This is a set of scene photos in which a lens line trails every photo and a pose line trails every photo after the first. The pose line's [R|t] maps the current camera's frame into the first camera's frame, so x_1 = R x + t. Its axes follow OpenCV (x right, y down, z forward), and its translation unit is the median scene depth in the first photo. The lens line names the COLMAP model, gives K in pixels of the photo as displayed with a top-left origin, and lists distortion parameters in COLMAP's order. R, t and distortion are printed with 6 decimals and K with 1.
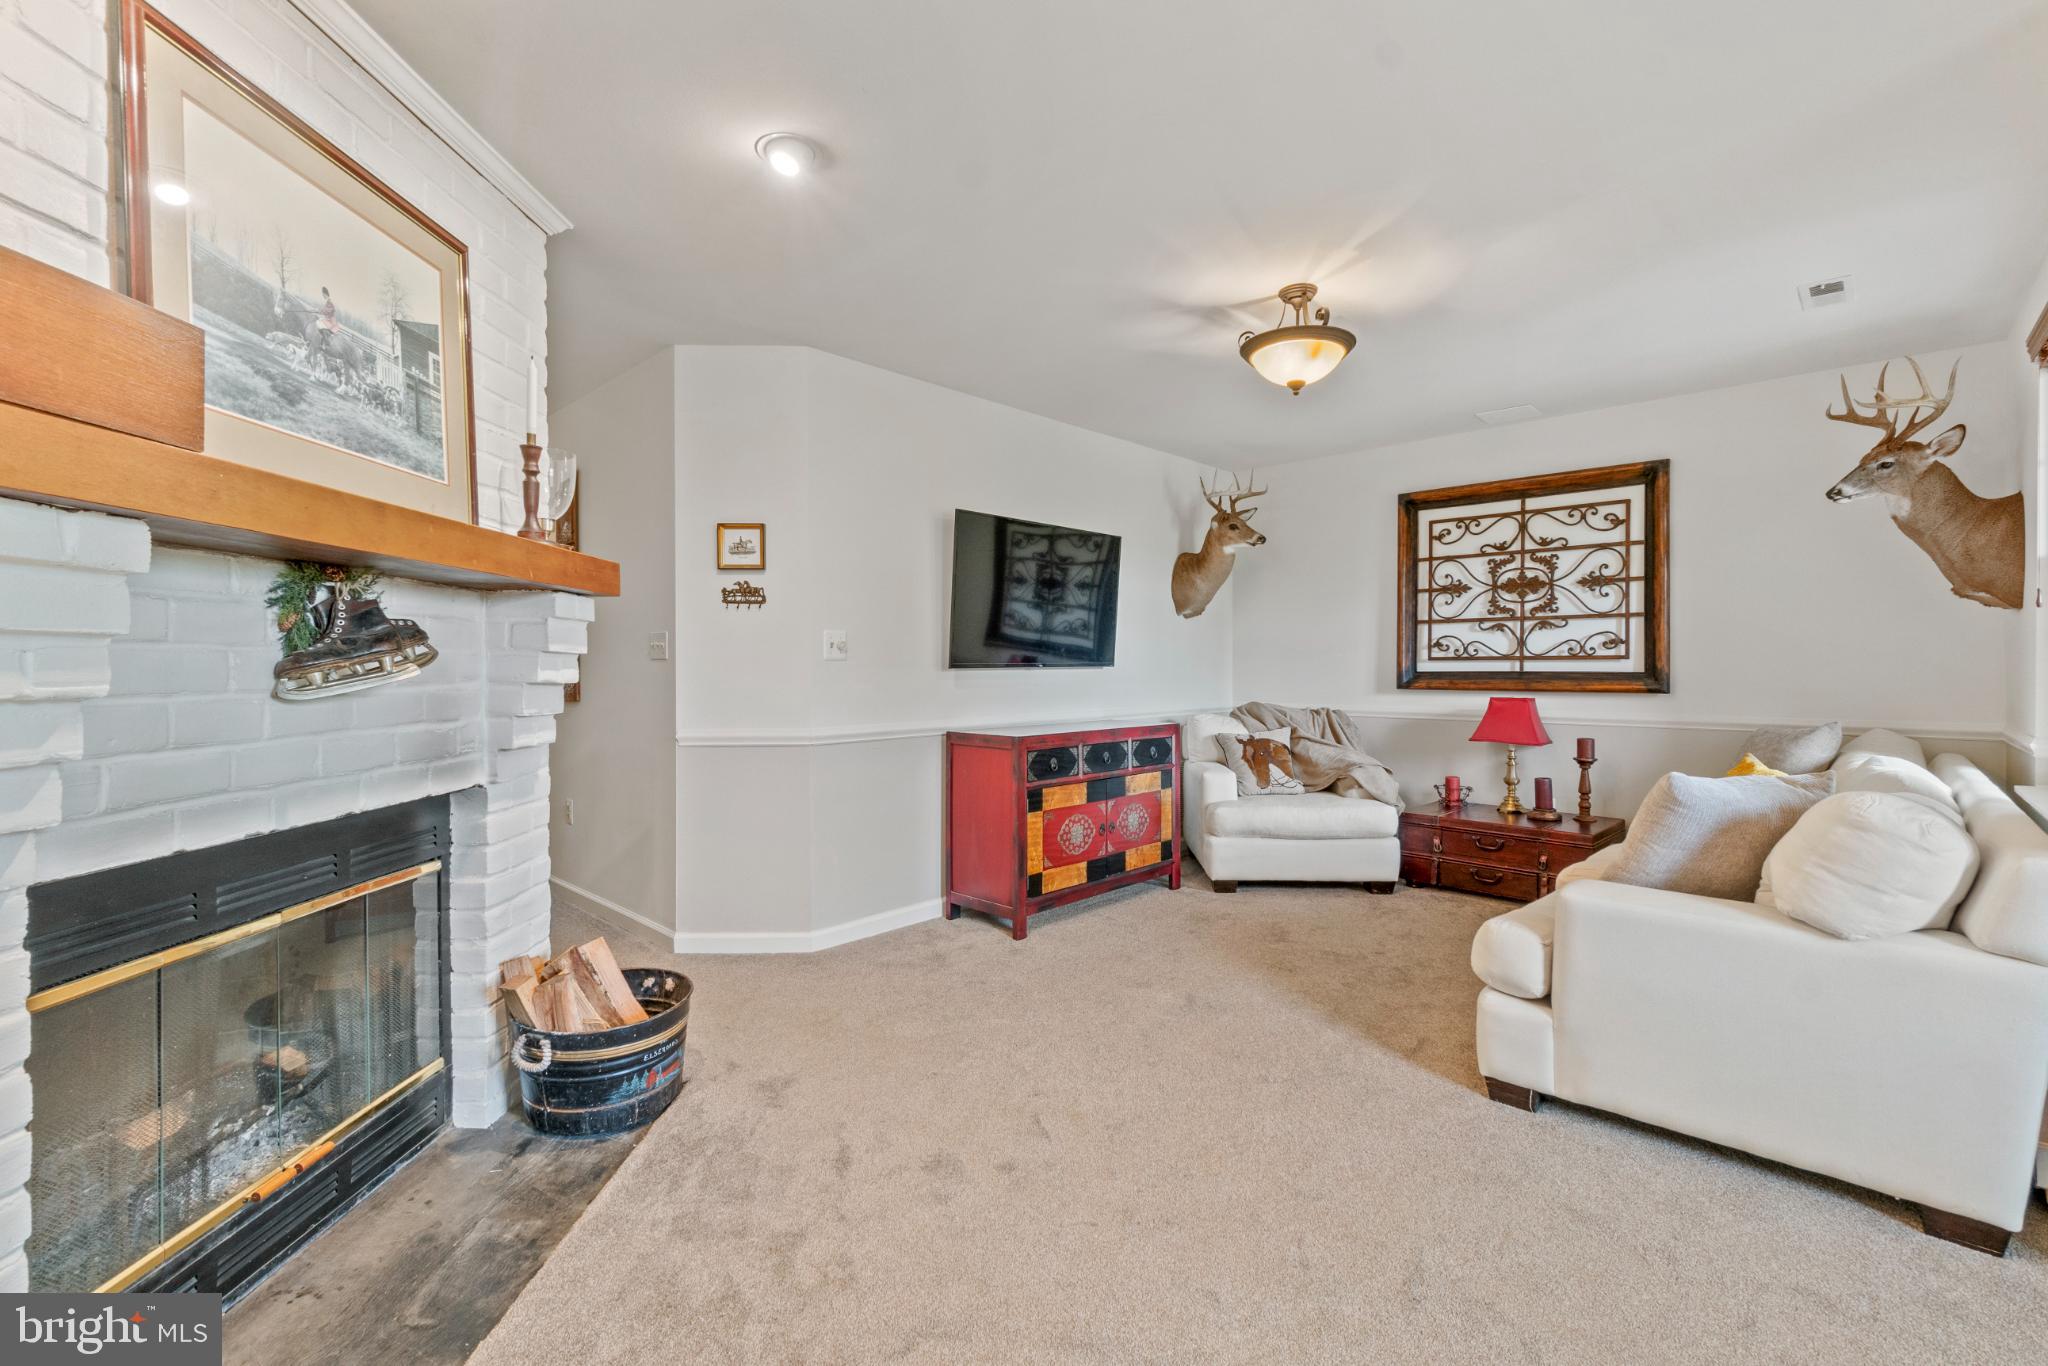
lens RADIAL K [[896.4, 0, 1007.6], [0, 896.4, 668.9], [0, 0, 1]] dist [-0.002608, -0.000606]
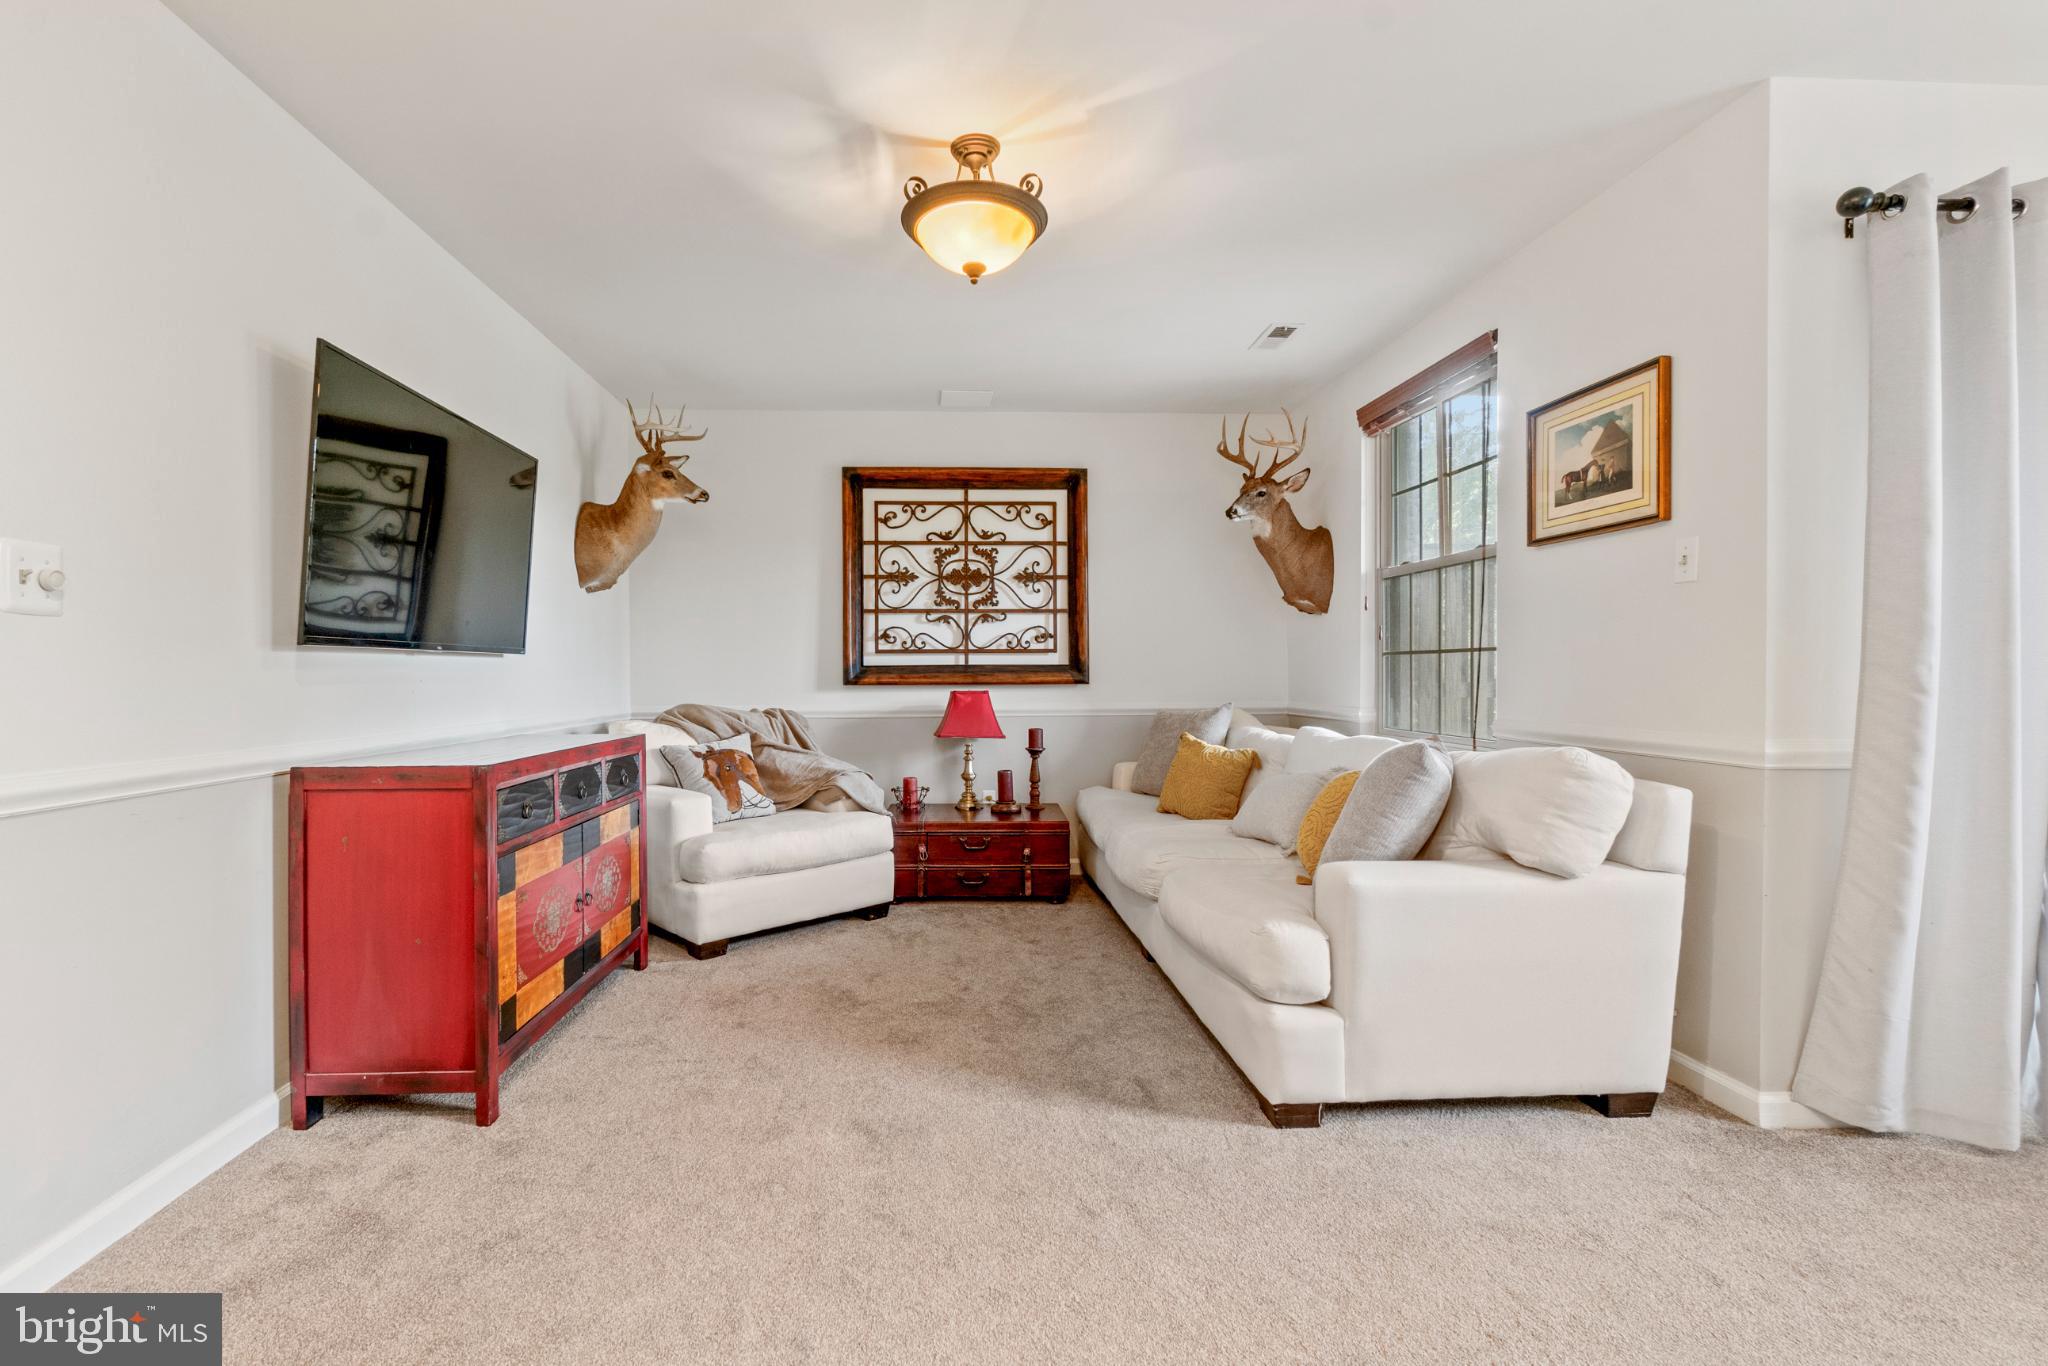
lens RADIAL K [[924.7, 0, 978.8], [0, 924.7, 681.9], [0, 0, 1]] dist [-0.001810, -0.000275]
pose [[0.679370, -0.006206, 0.733770, -0.167219], [0.006666, 0.999975, 0.002286, 0.020093], [-0.733766, 0.003338, 0.679394, 0.310726]]
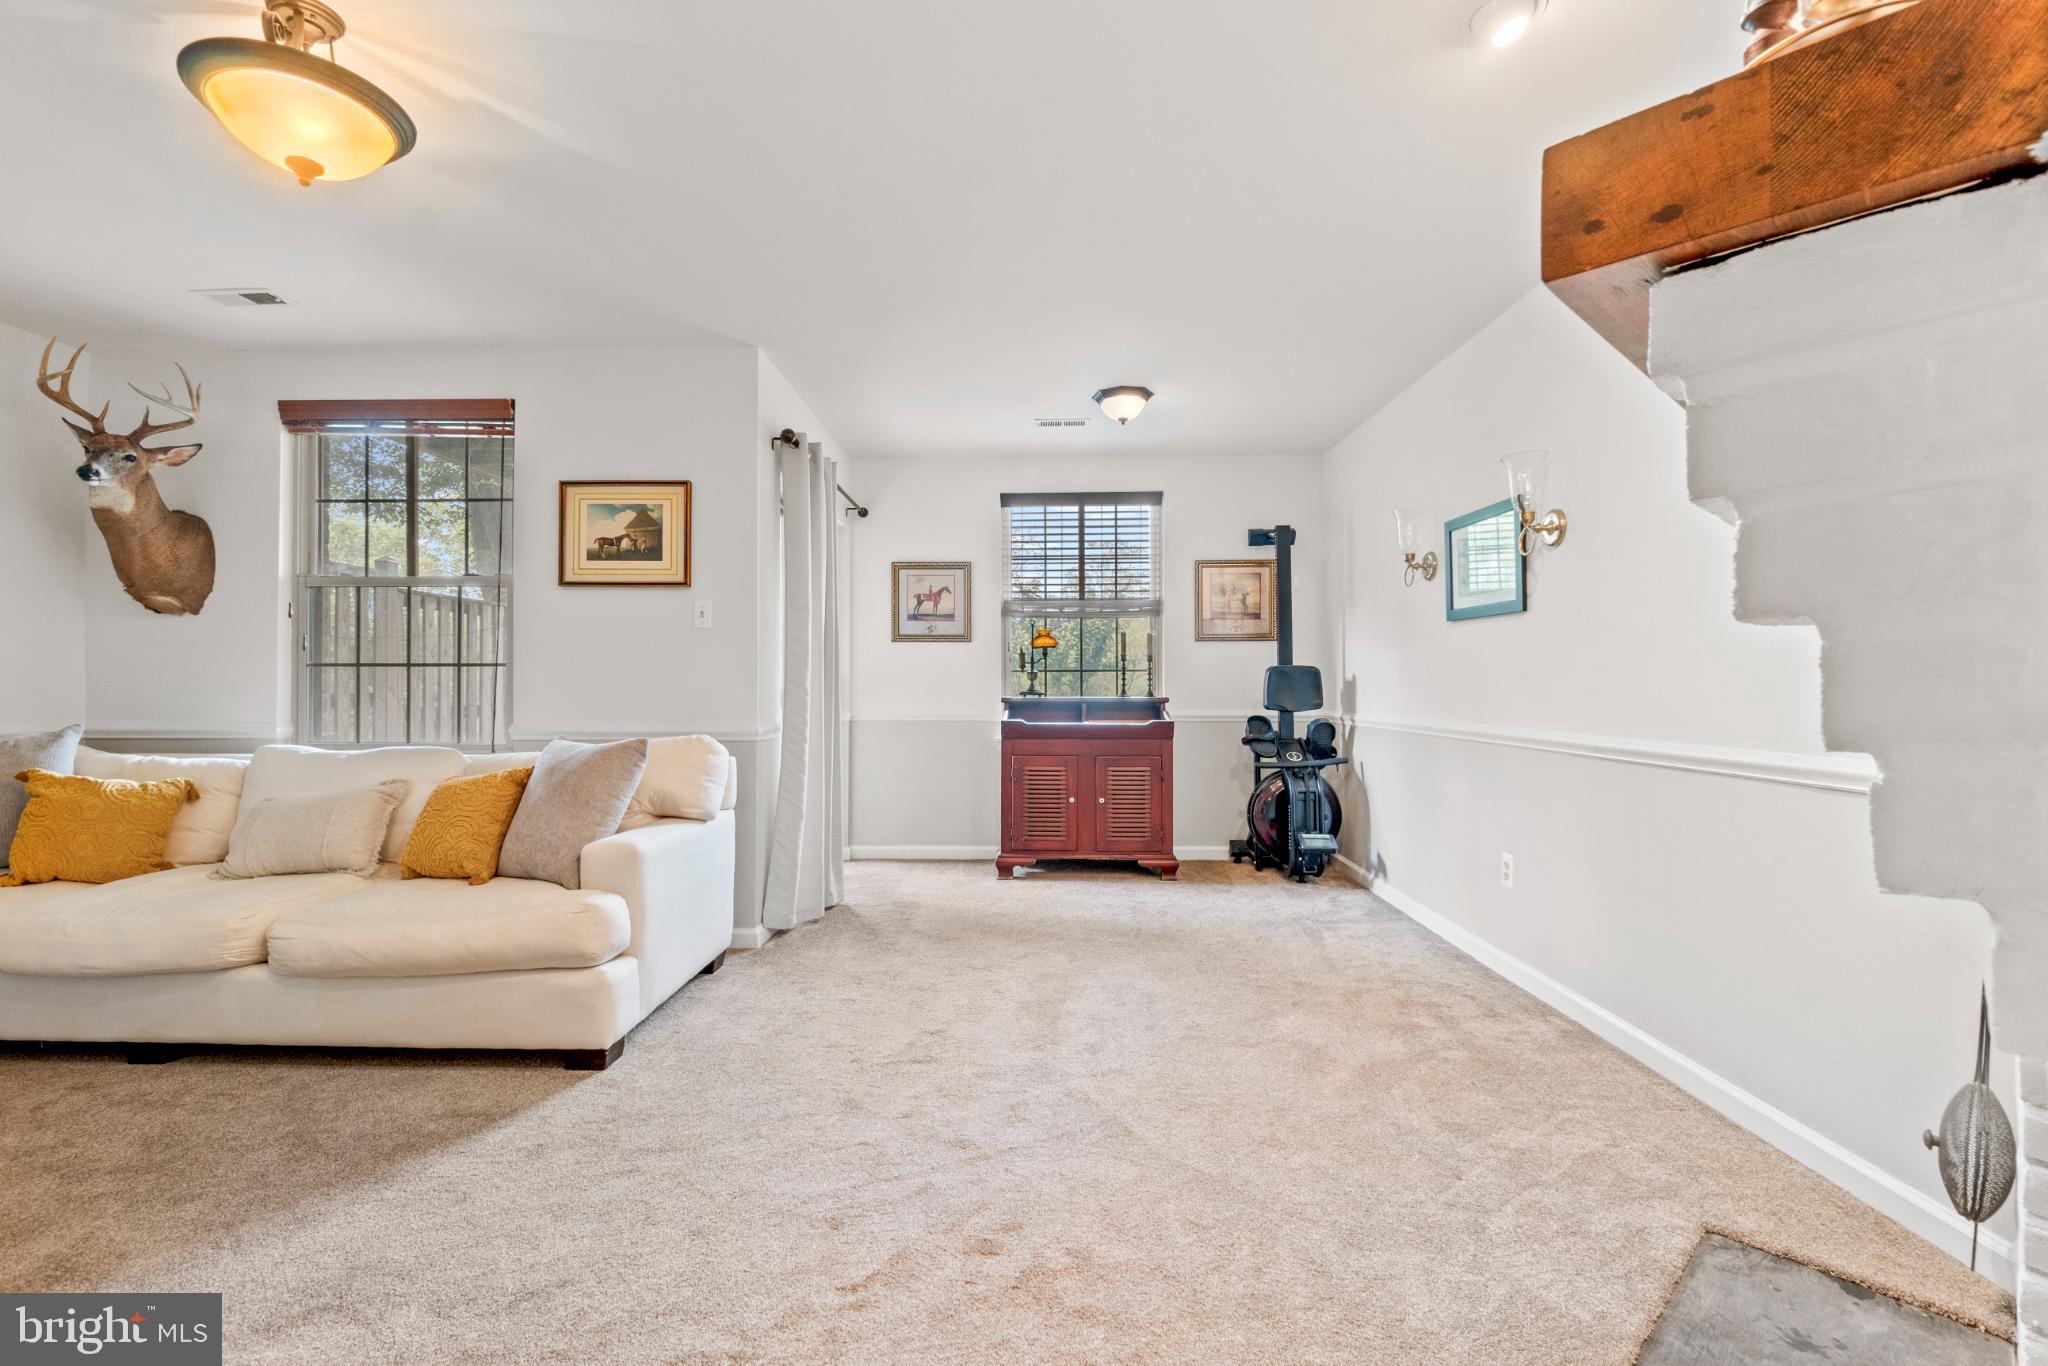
lens RADIAL K [[877.3, 0, 1013.6], [0, 877.3, 677.0], [0, 0, 1]] dist [-0.001484, -0.000225]
pose [[-0.676272, 0.008580, 0.736602, -0.278594], [0.007080, 0.999962, -0.005147, 0.017348], [-0.736618, 0.001735, -0.676307, 0.696475]]
